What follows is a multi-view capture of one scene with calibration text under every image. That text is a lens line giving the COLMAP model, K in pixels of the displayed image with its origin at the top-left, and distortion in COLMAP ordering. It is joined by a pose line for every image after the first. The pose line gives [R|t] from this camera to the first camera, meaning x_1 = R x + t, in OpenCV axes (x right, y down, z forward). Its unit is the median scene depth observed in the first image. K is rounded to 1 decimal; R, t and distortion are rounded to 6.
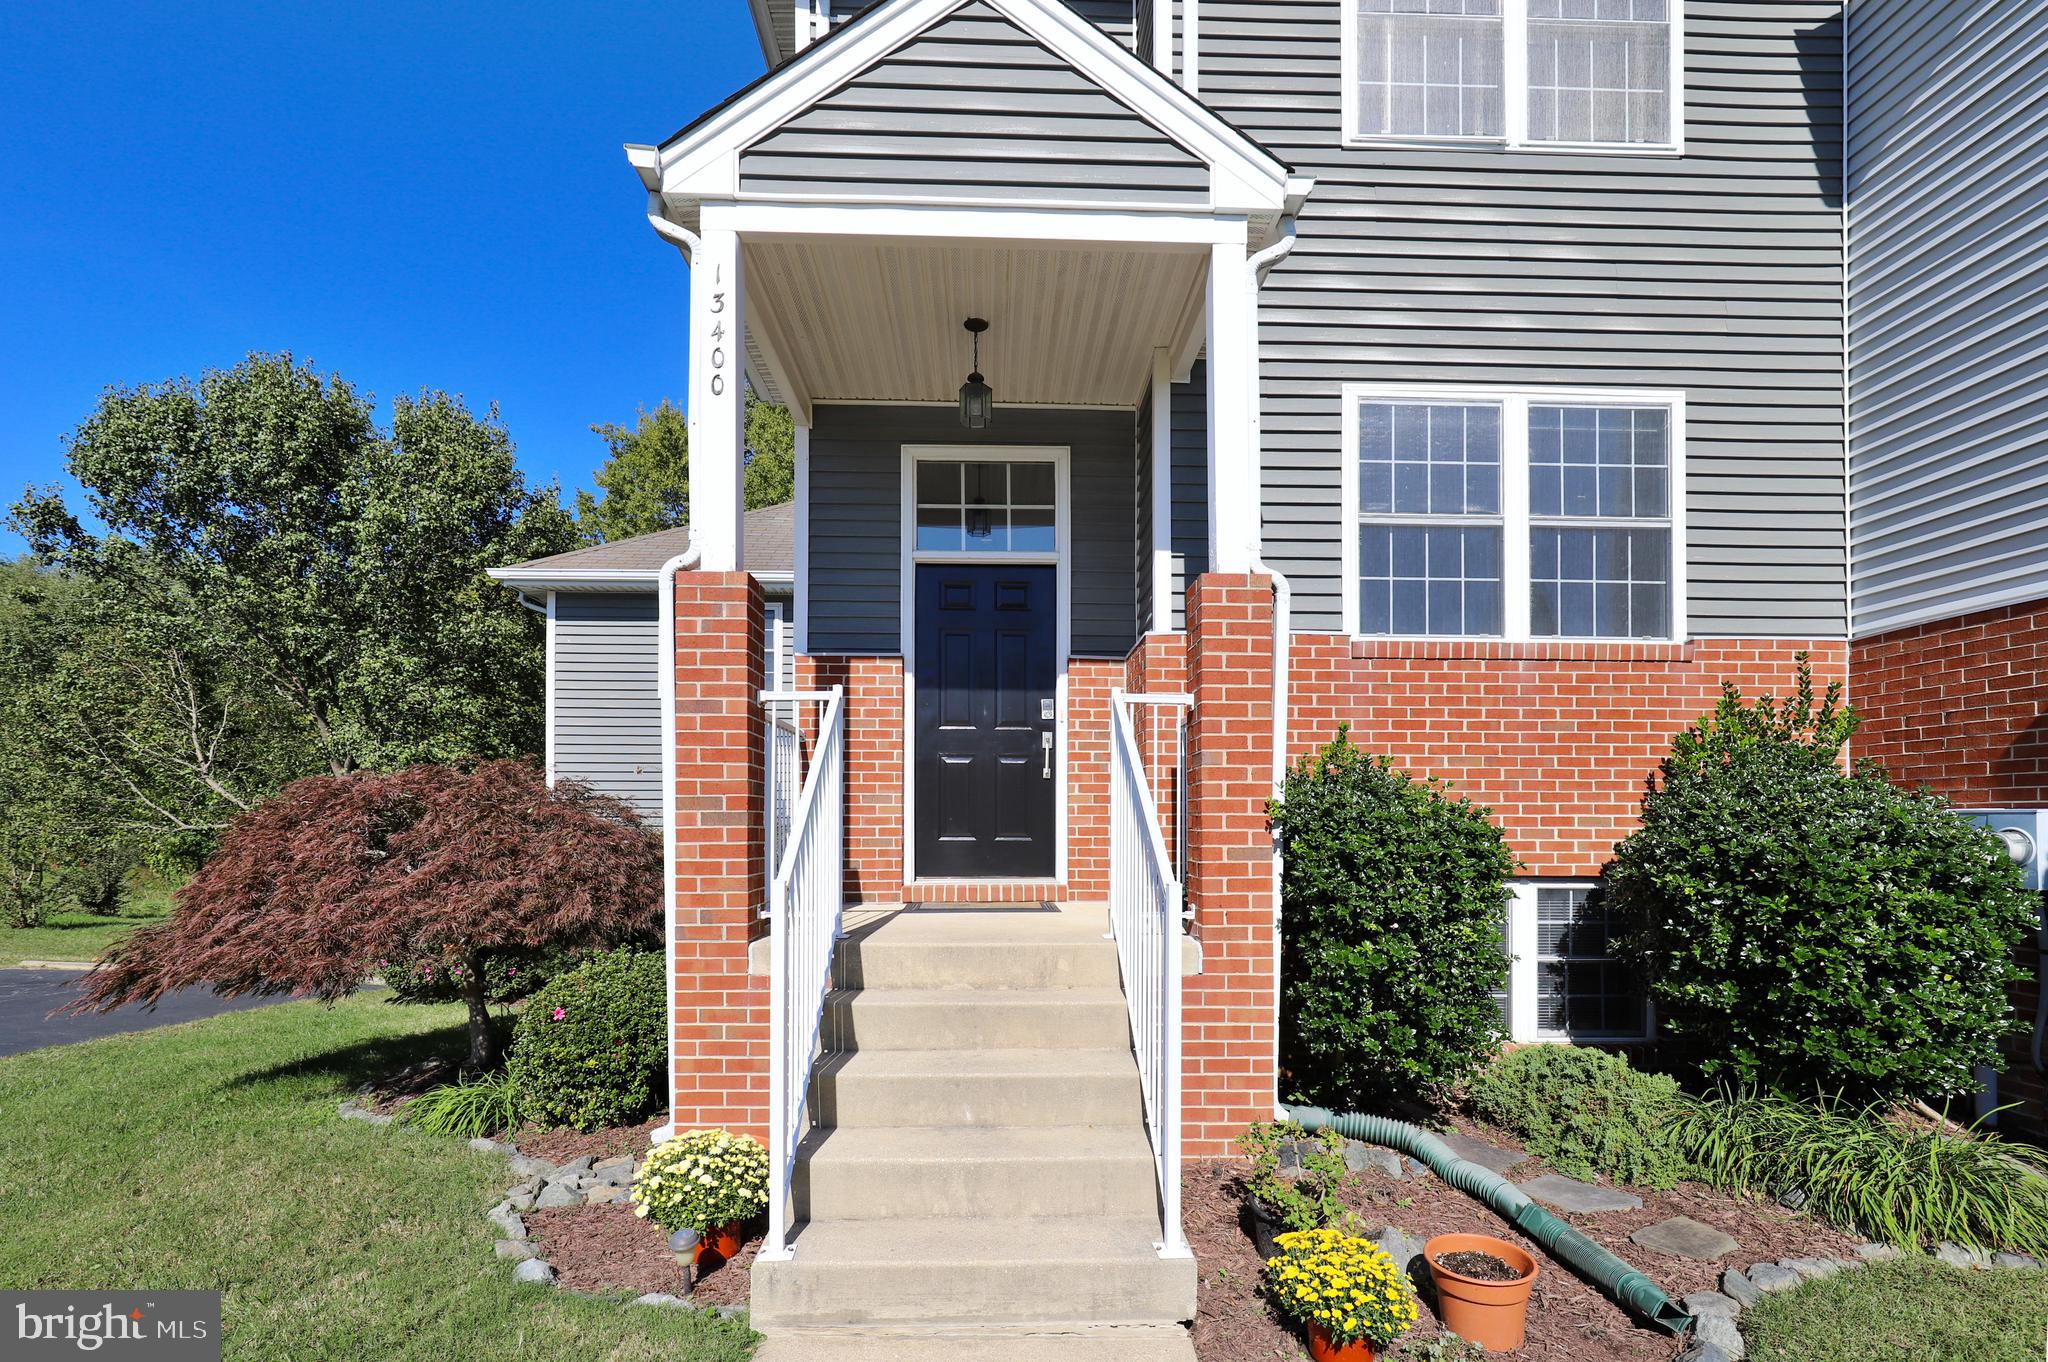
lens RADIAL K [[951.0, 0, 1046.3], [0, 951.0, 684.4], [0, 0, 1]] dist [0.000430, -0.000147]
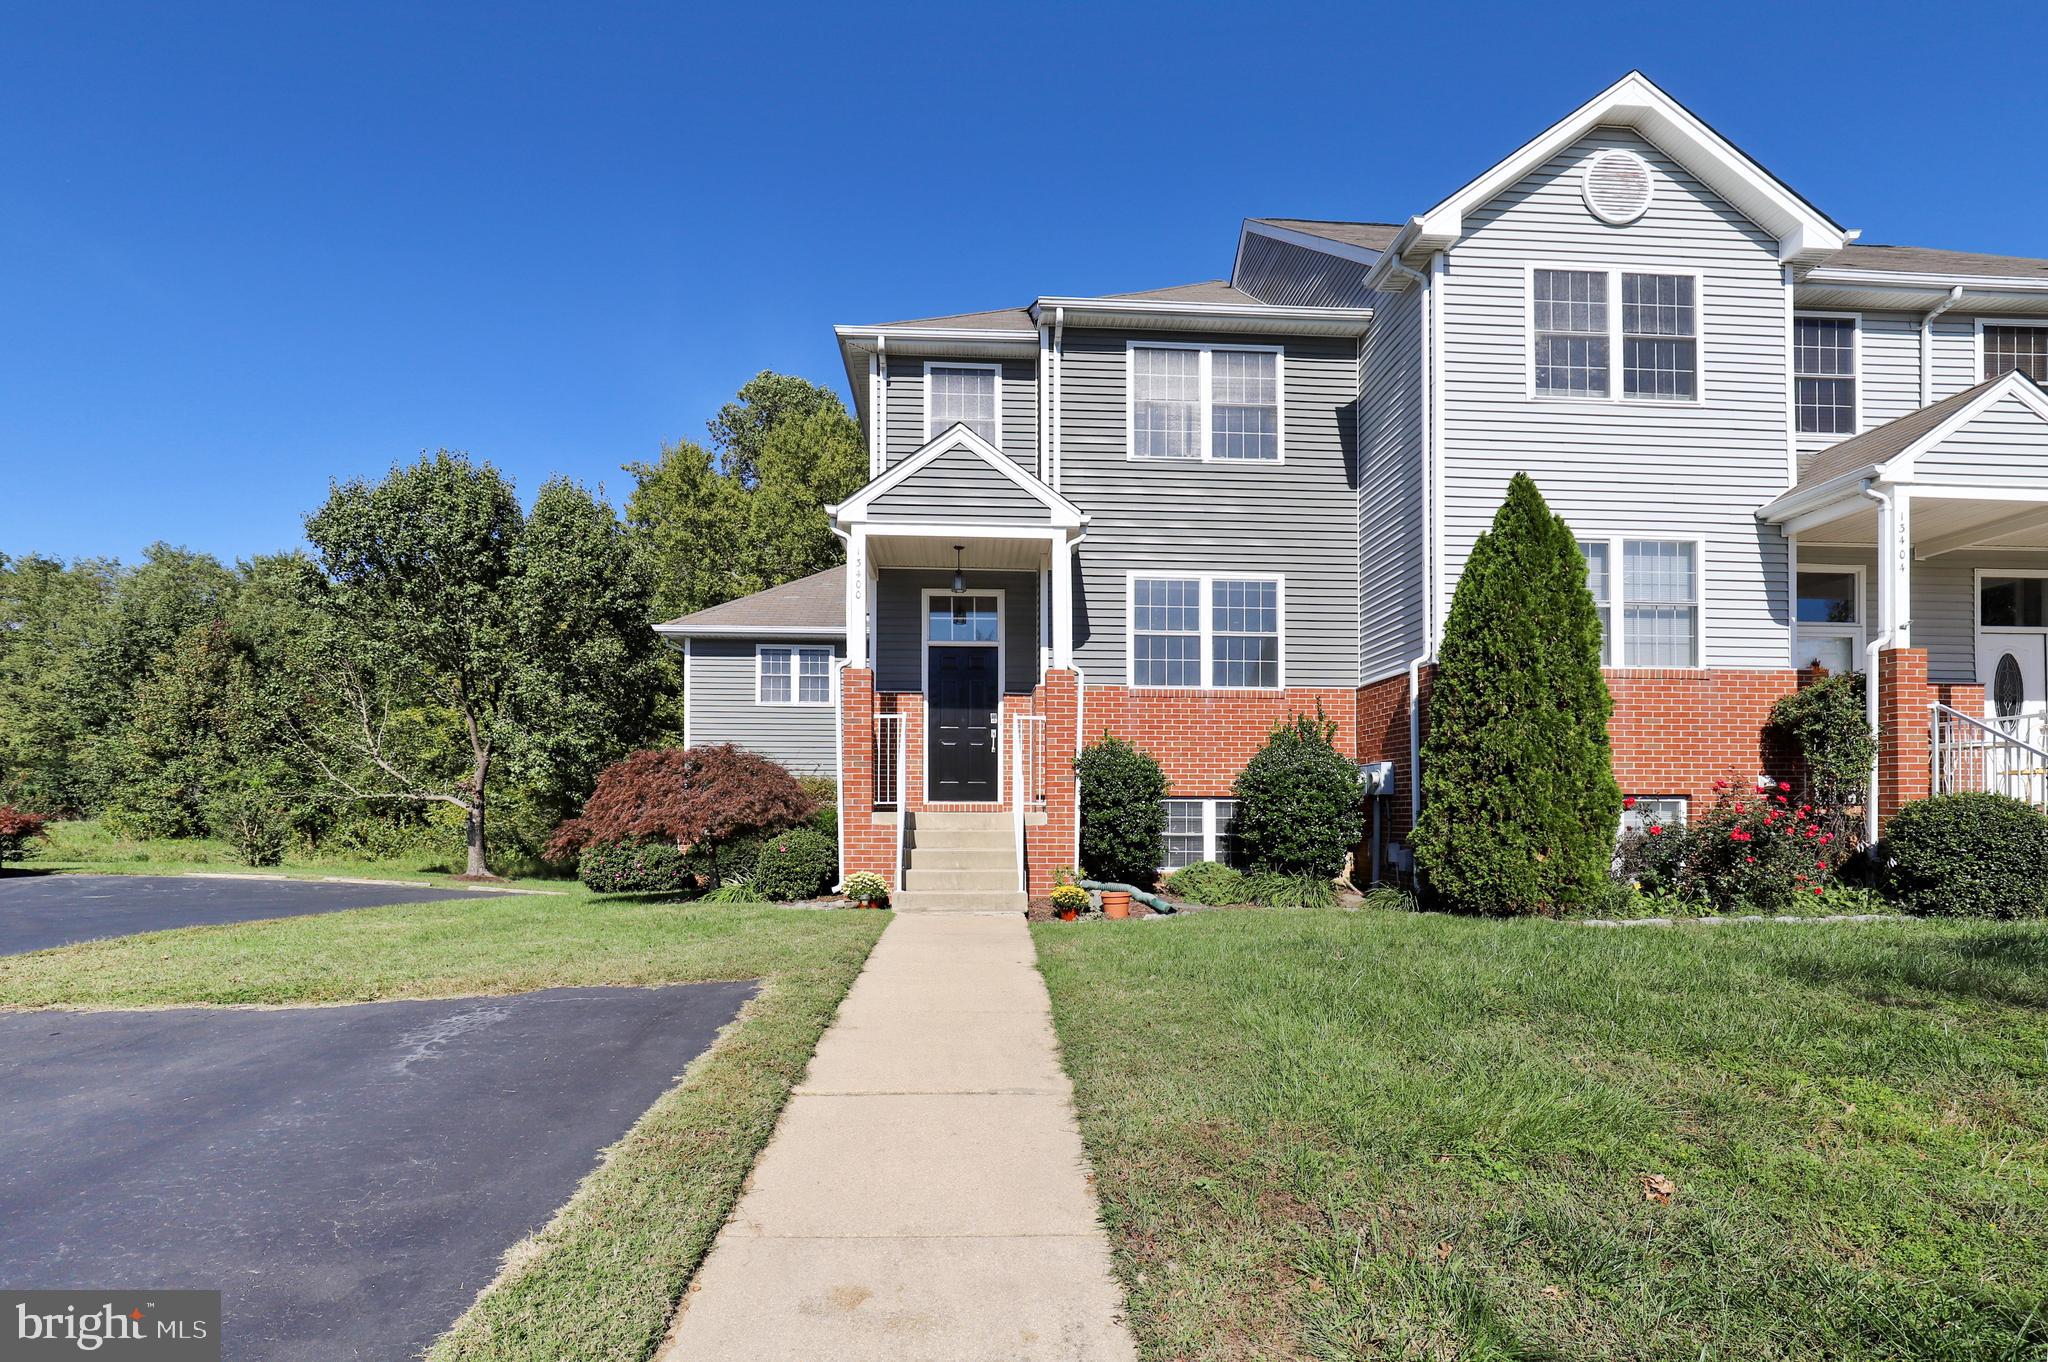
lens RADIAL K [[951.0, 0, 1005.0], [0, 951.0, 678.1], [0, 0, 1]] dist [0.000430, -0.000147]
pose [[0.999803, 0.000246, -0.019870, 0.075917], [-0.000173, 0.999993, 0.003706, -0.077371], [0.019871, -0.003702, 0.999796, -1.185535]]
